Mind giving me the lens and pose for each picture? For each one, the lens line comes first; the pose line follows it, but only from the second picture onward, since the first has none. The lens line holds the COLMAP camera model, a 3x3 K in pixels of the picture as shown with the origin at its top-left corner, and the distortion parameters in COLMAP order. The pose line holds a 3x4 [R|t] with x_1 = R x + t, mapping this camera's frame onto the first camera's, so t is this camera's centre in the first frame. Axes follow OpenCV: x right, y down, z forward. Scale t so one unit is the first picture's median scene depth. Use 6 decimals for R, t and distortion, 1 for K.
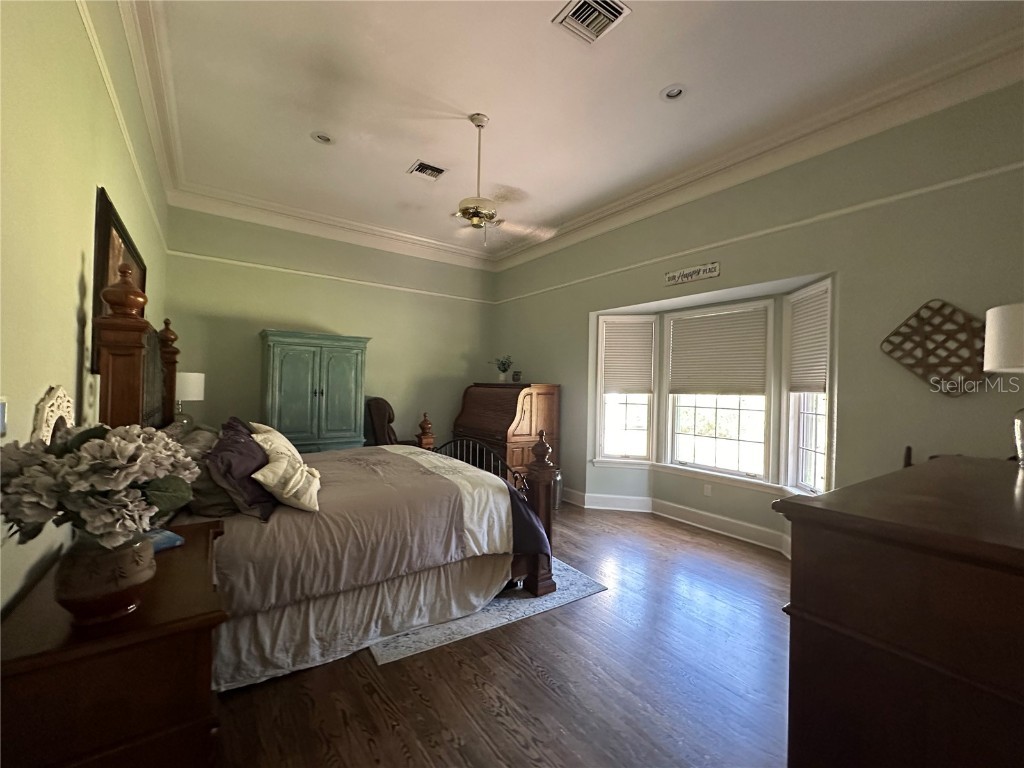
lens RADIAL K [[428.4, 0, 512.9], [0, 428.4, 384.7], [0, 0, 1]] dist [-0.000169, -0.000223]
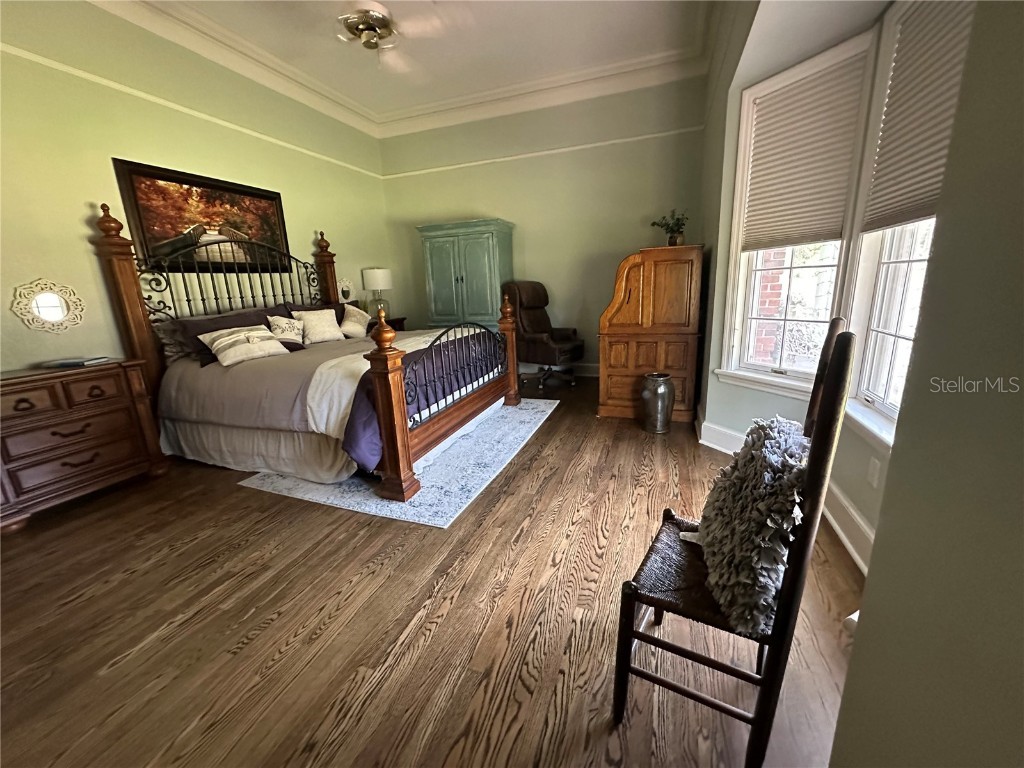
lens RADIAL K [[412.4, 0, 512.0], [0, 412.4, 384.0], [0, 0, 1]] dist [-0.000883, -0.000260]
pose [[0.562457, 0.150281, -0.813054, 0.943192], [0.060239, 0.973282, 0.221569, 0.095220], [0.824629, -0.173600, 0.538377, 0.862549]]
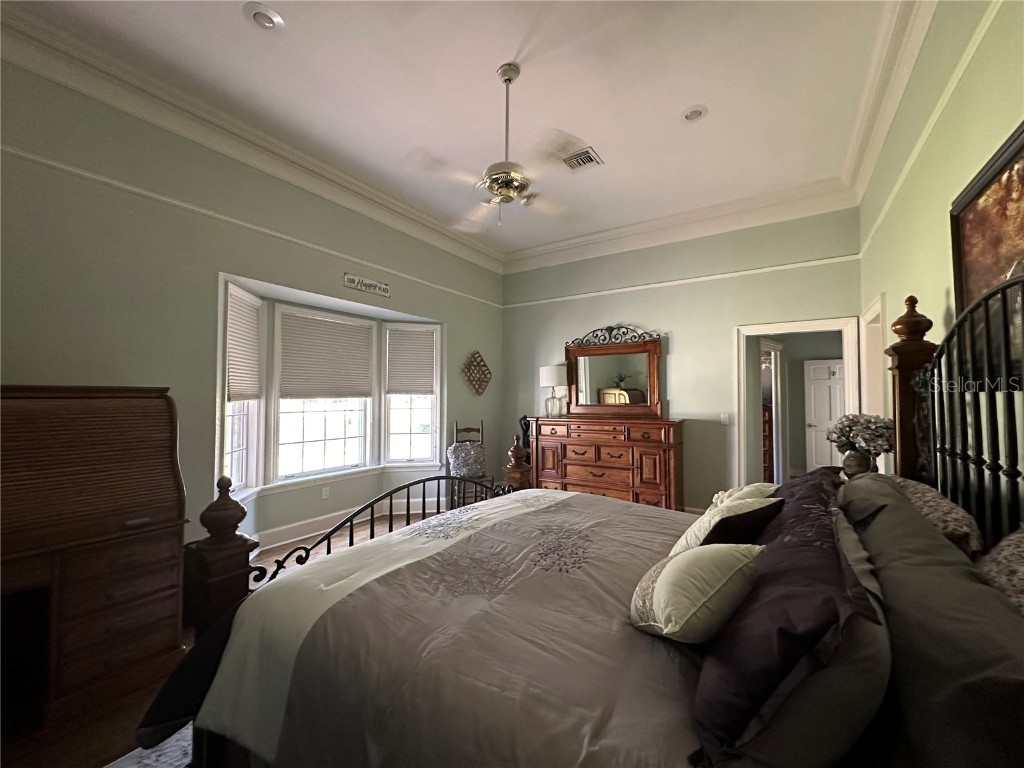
lens RADIAL K [[428.4, 0, 512.9], [0, 428.4, 384.7], [0, 0, 1]] dist [-0.000169, -0.000223]
pose [[-0.375619, 0.006130, 0.926754, -1.070139], [-0.009649, 0.999898, -0.010524, -0.004052], [-0.926724, -0.012896, -0.375521, 1.606470]]
